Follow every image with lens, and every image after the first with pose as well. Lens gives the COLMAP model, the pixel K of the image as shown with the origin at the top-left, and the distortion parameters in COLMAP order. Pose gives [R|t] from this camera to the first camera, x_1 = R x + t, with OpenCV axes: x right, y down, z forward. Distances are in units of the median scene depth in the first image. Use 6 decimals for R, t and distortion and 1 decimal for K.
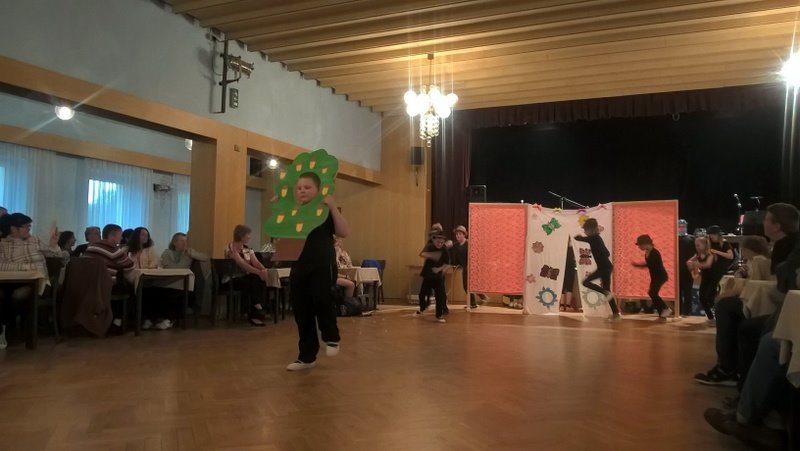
lens RADIAL K [[636.7, 0, 399.4], [0, 636.7, 222.0], [0, 0, 1]] dist [0.061435, -0.144440]
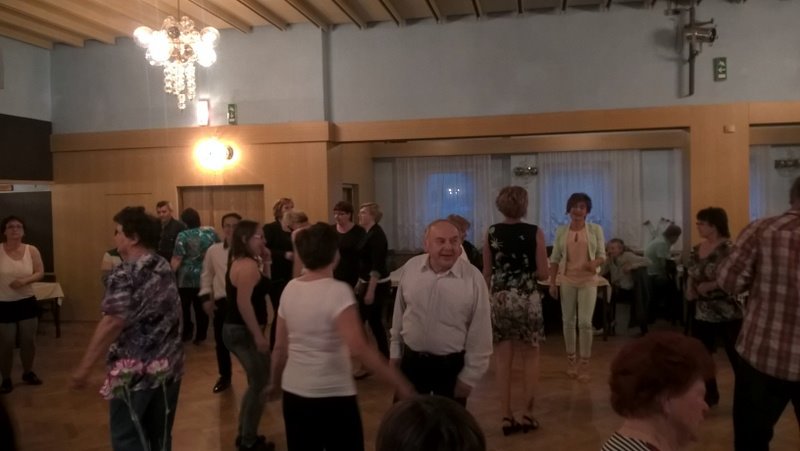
lens RADIAL K [[636.7, 0, 402.4], [0, 636.7, 221.4], [0, 0, 1]] dist [0.061435, -0.144440]
pose [[0.223412, 0.002855, -0.974720, 0.406927], [0.082406, 0.996360, 0.021807, -0.044048], [0.971234, -0.085195, 0.222364, 0.357521]]
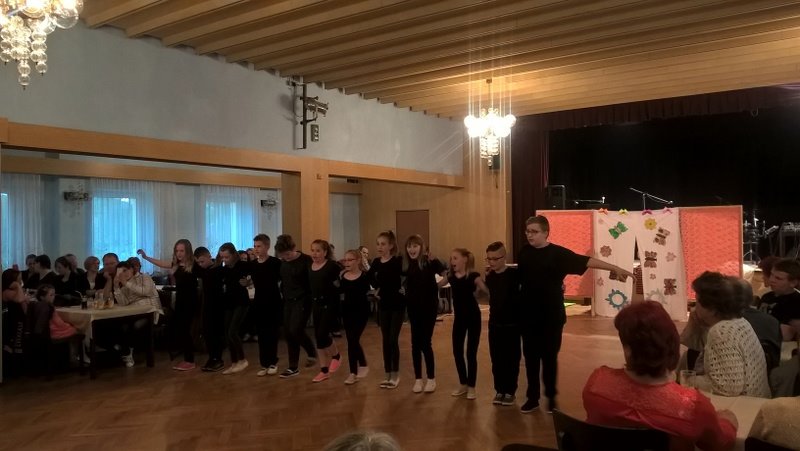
lens RADIAL K [[636.7, 0, 404.0], [0, 636.7, 227.7], [0, 0, 1]] dist [0.061435, -0.144440]
pose [[0.980965, -0.030422, -0.191787, 0.099412], [0.041375, 0.997717, 0.053367, -0.070383], [0.189726, -0.060286, 0.979985, -0.086897]]
